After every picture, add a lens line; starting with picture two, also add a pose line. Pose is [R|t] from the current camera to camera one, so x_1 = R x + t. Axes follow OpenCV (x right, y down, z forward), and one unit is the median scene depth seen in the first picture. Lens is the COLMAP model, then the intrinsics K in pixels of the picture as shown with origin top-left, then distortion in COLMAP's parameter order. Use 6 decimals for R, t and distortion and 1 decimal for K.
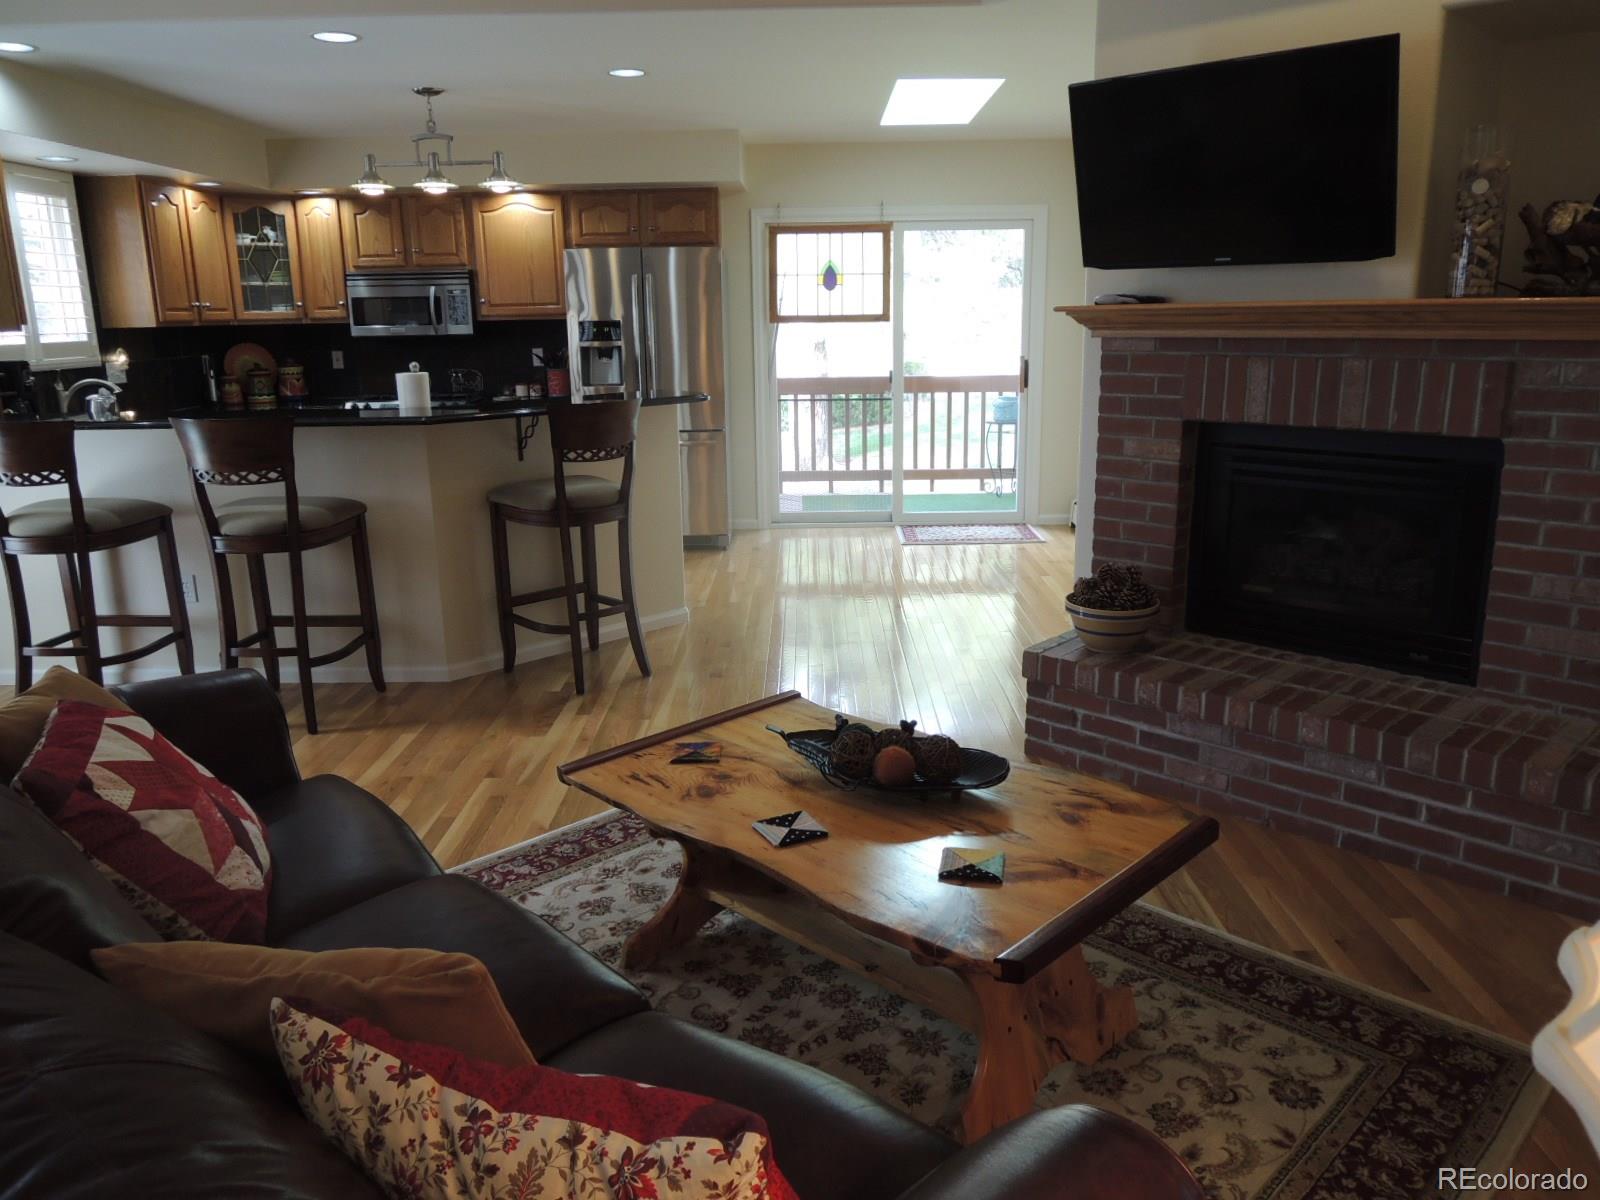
lens RADIAL K [[1150.1, 0, 800.0], [0, 1150.1, 600.0], [0, 0, 1]] dist [-0.021750, 0.003003]
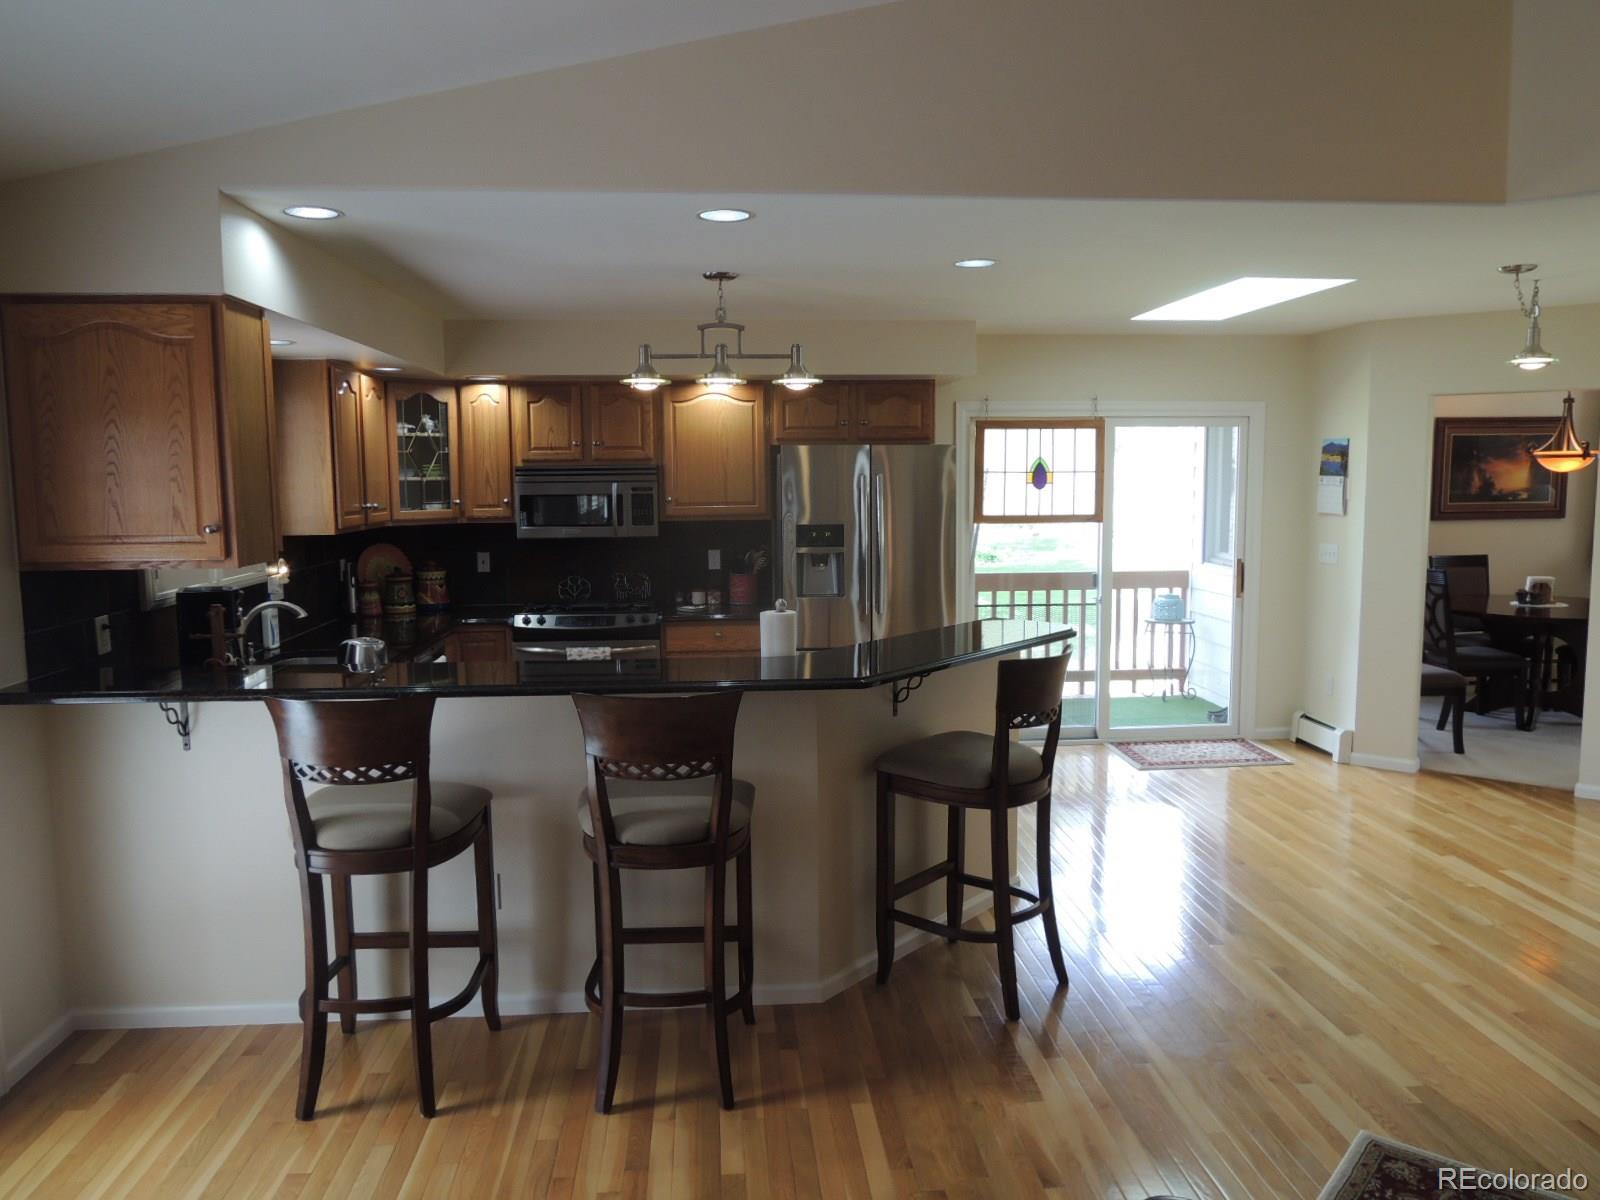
lens RADIAL K [[1150.1, 0, 800.0], [0, 1150.1, 600.0], [0, 0, 1]] dist [-0.021750, 0.003003]
pose [[0.995988, -0.003582, 0.089413, -0.260621], [0.015764, 0.990596, -0.135910, -0.063264], [-0.088085, 0.136774, 0.986678, 0.130165]]
